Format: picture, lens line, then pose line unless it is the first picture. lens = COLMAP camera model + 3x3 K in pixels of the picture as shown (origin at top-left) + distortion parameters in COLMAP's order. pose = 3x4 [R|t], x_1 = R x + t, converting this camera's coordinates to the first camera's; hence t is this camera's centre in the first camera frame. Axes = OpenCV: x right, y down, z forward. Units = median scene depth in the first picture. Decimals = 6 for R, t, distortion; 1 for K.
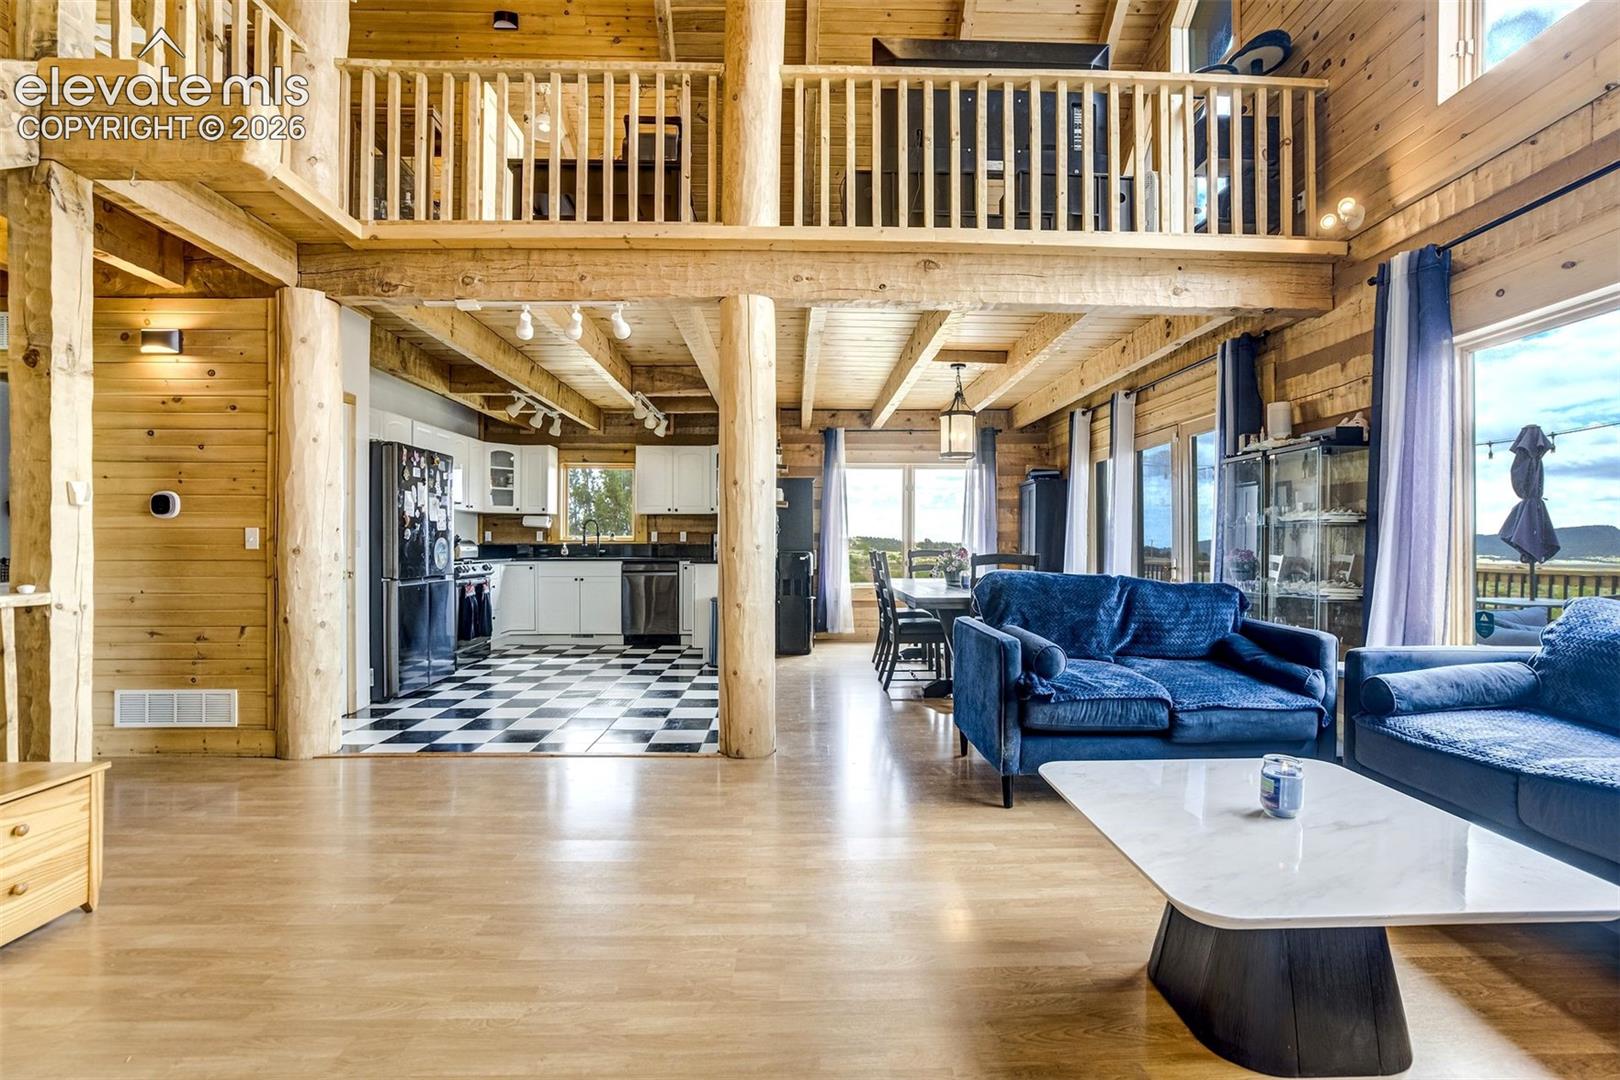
lens RADIAL K [[744.1, 0, 815.3], [0, 744.1, 549.8], [0, 0, 1]] dist [-0.046933, 0.016042]
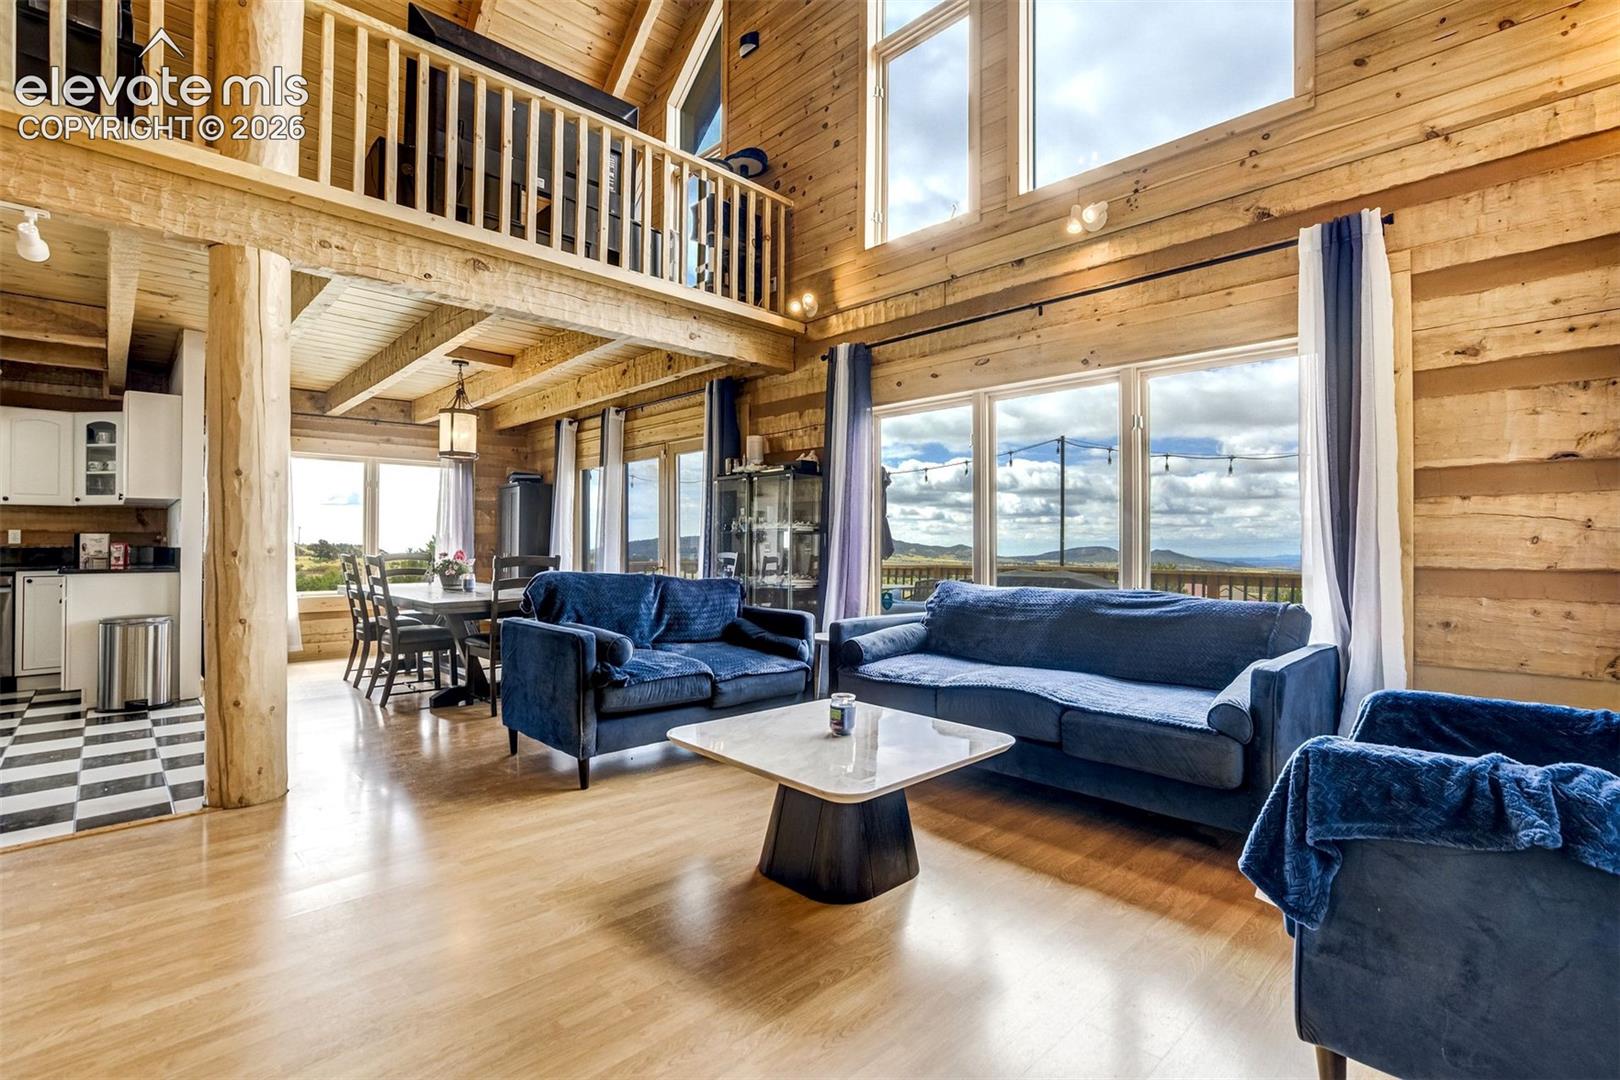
lens RADIAL K [[744.1, 0, 814.3], [0, 744.1, 544.8], [0, 0, 1]] dist [-0.046933, 0.016042]
pose [[0.734937, 0.002471, 0.678131, -0.137038], [0.004391, 0.999955, -0.008403, -0.000265], [-0.678122, 0.009153, 0.734893, -0.018475]]
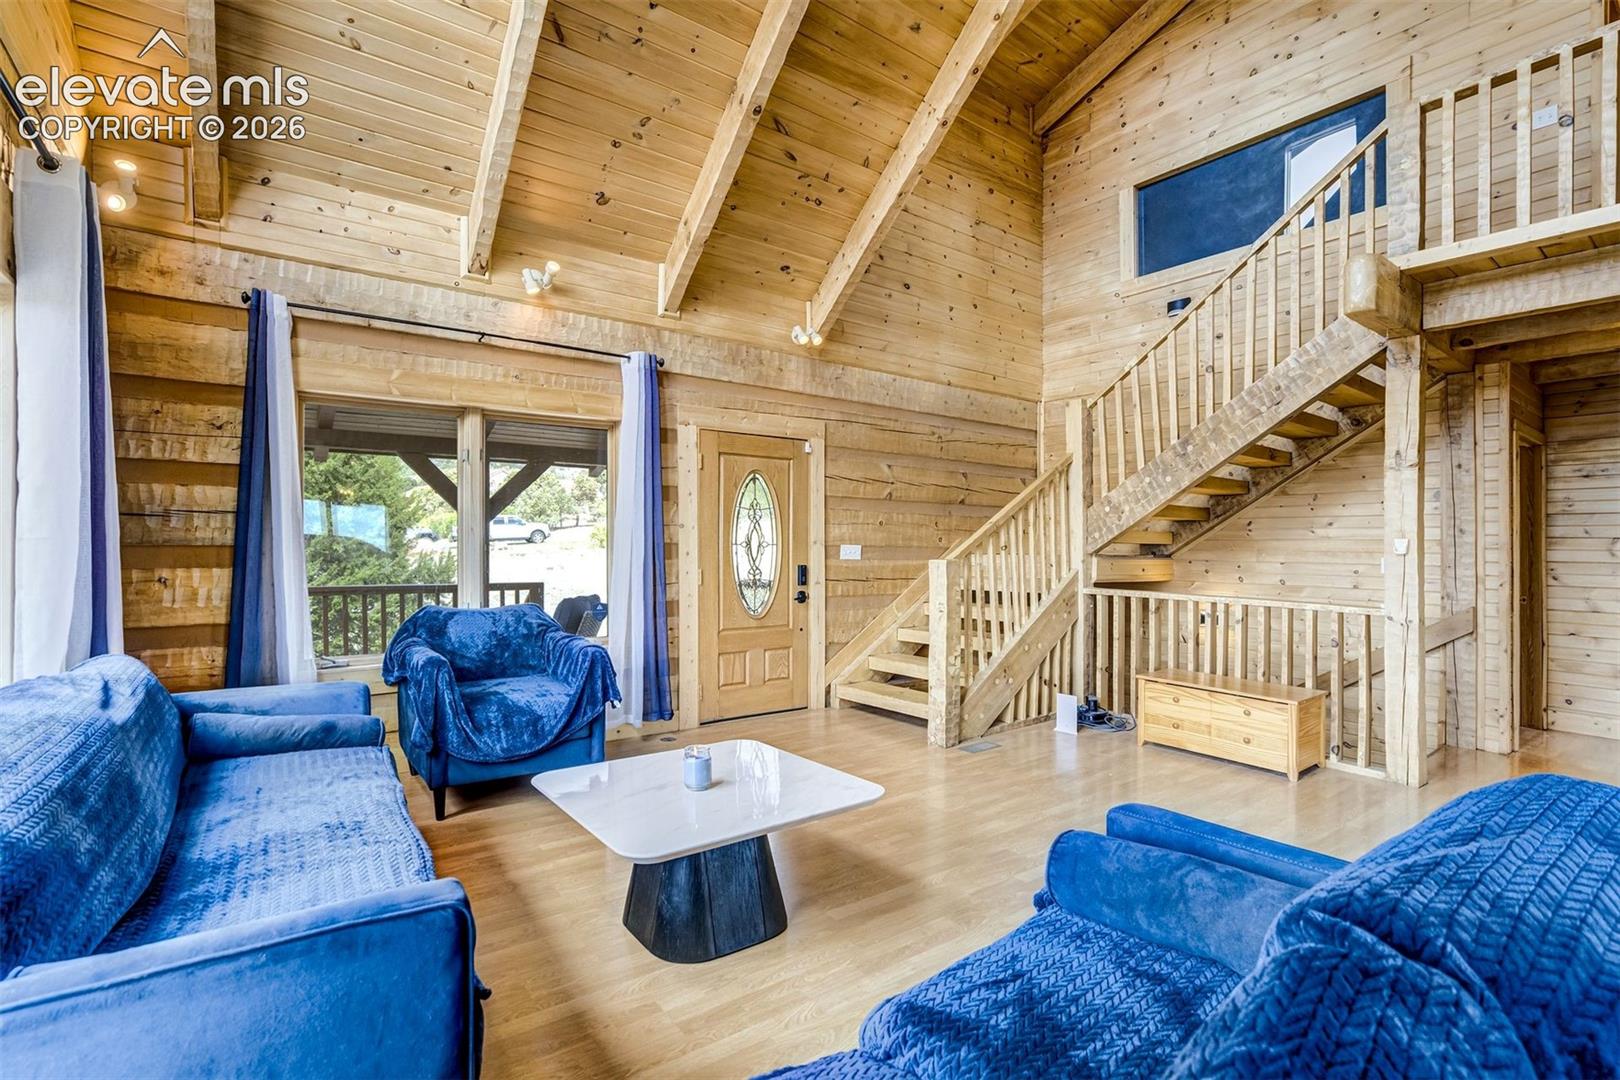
lens RADIAL K [[744.1, 0, 814.7], [0, 744.1, 541.9], [0, 0, 1]] dist [-0.046933, 0.016042]
pose [[-0.810491, -0.012946, -0.585608, 0.423970], [-0.019120, 0.999808, 0.004360, -0.035022], [0.585439, 0.014730, -0.810582, 0.752862]]
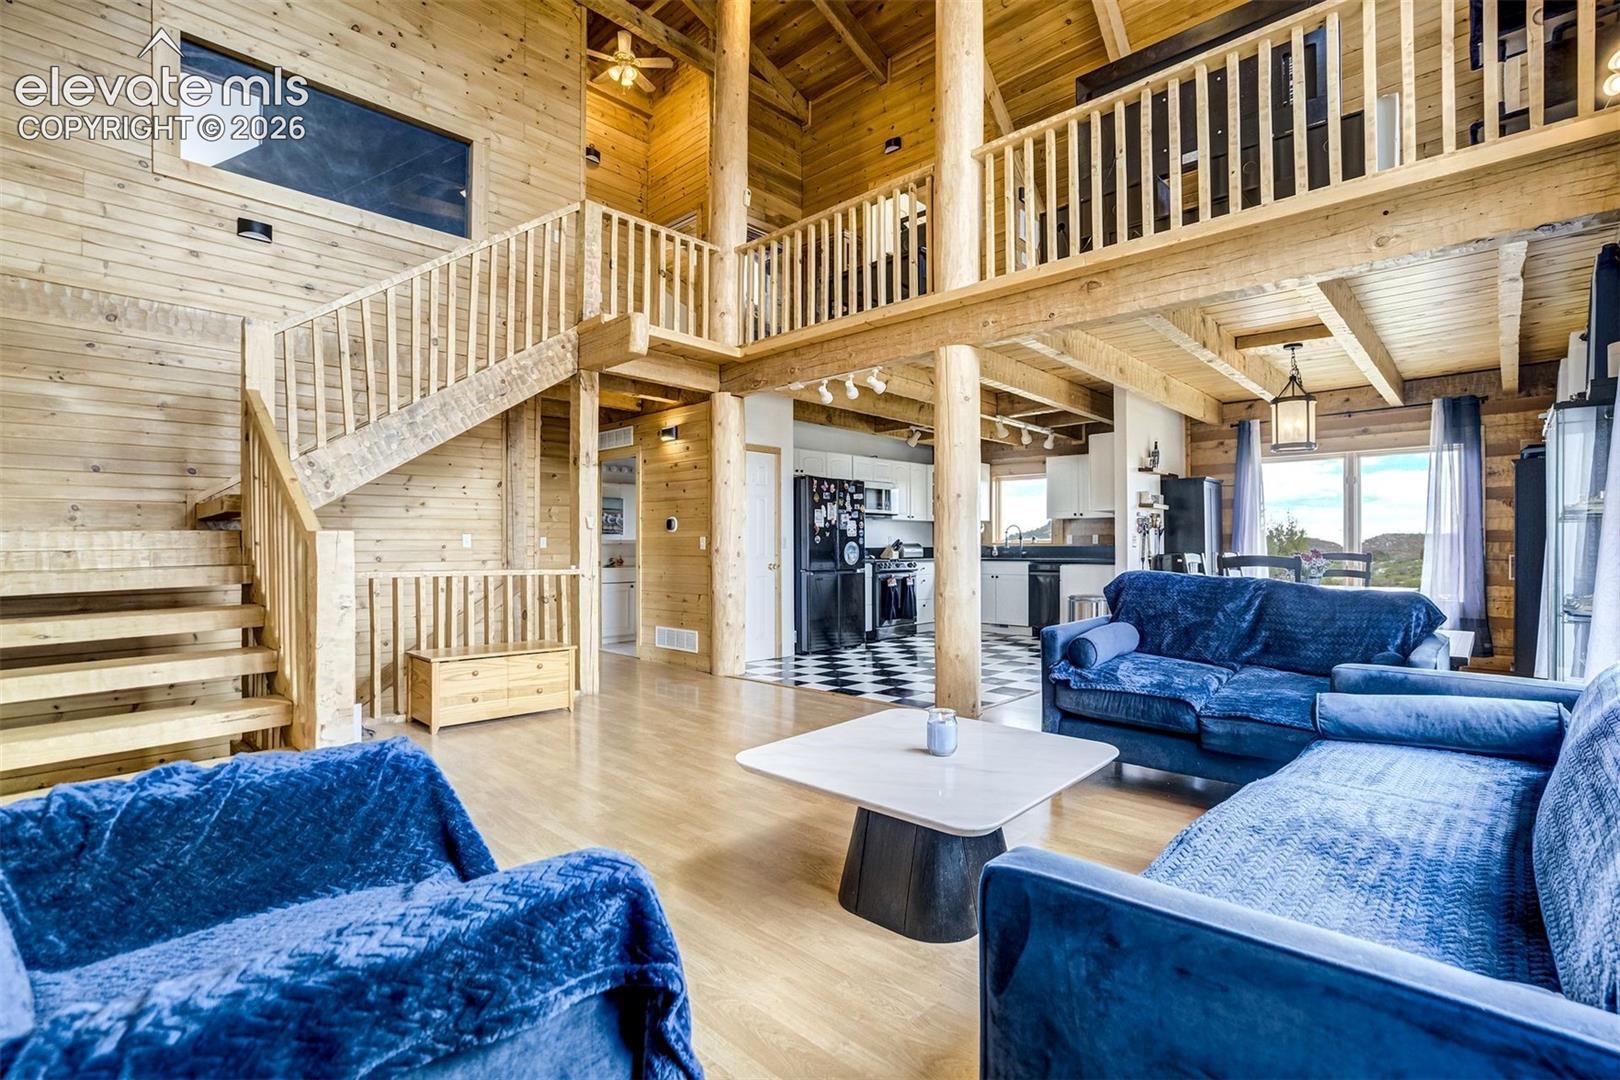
lens RADIAL K [[744.1, 0, 829.7], [0, 744.1, 554.5], [0, 0, 1]] dist [-0.046933, 0.016042]
pose [[0.715744, 0.005565, -0.698341, 0.477962], [-0.003720, 0.999984, 0.004155, 0.001692], [0.698353, -0.000376, 0.715753, -0.025158]]
